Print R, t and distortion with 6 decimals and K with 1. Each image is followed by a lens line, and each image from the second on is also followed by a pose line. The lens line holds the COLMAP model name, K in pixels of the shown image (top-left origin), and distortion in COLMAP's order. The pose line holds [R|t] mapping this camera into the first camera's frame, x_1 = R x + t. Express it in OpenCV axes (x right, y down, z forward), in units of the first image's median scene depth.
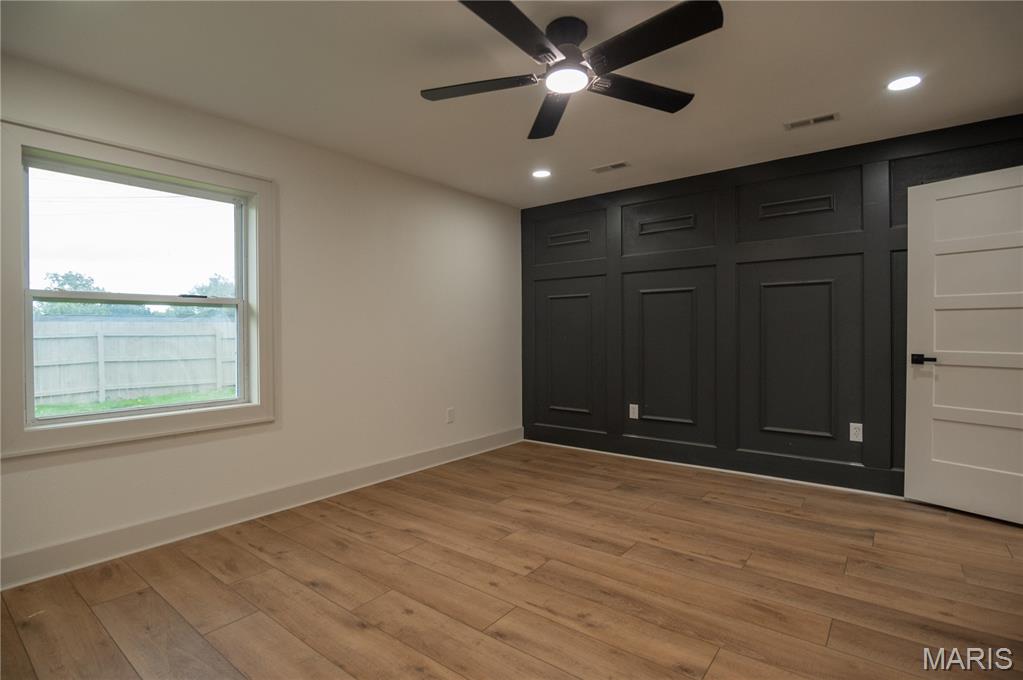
lens RADIAL K [[499.4, 0, 505.0], [0, 499.4, 341.5], [0, 0, 1]] dist [-0.022824, -0.000049]
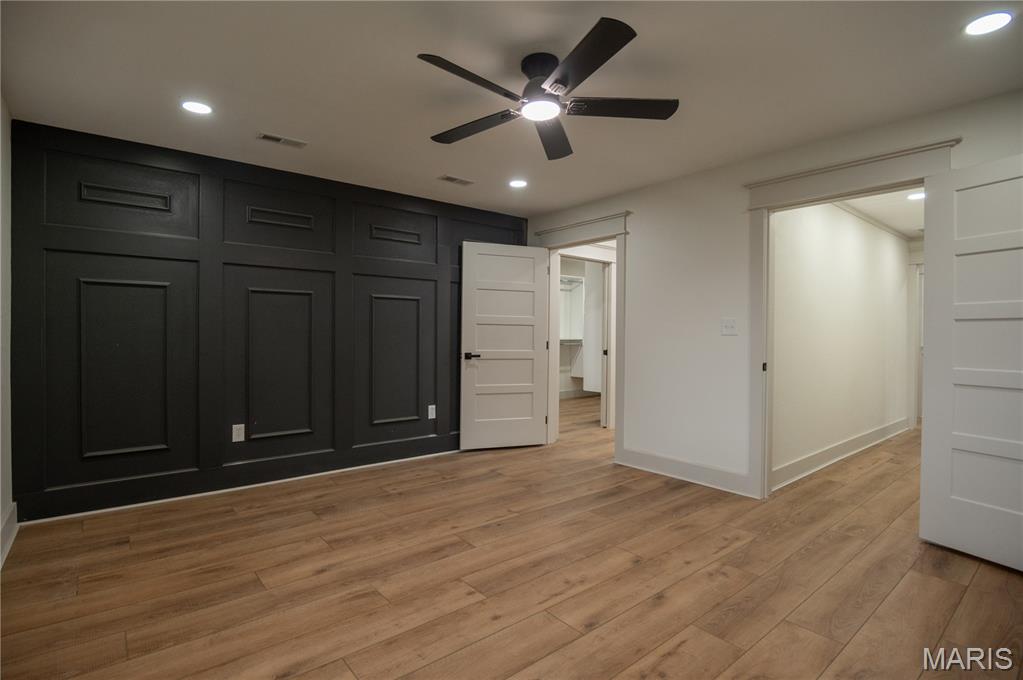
lens RADIAL K [[499.4, 0, 505.0], [0, 499.4, 341.5], [0, 0, 1]] dist [-0.022824, -0.000049]
pose [[0.213460, -0.004687, 0.976941, -0.635984], [0.011446, 0.999932, 0.002297, -0.011201], [-0.976885, 0.010692, 0.213499, 0.556107]]
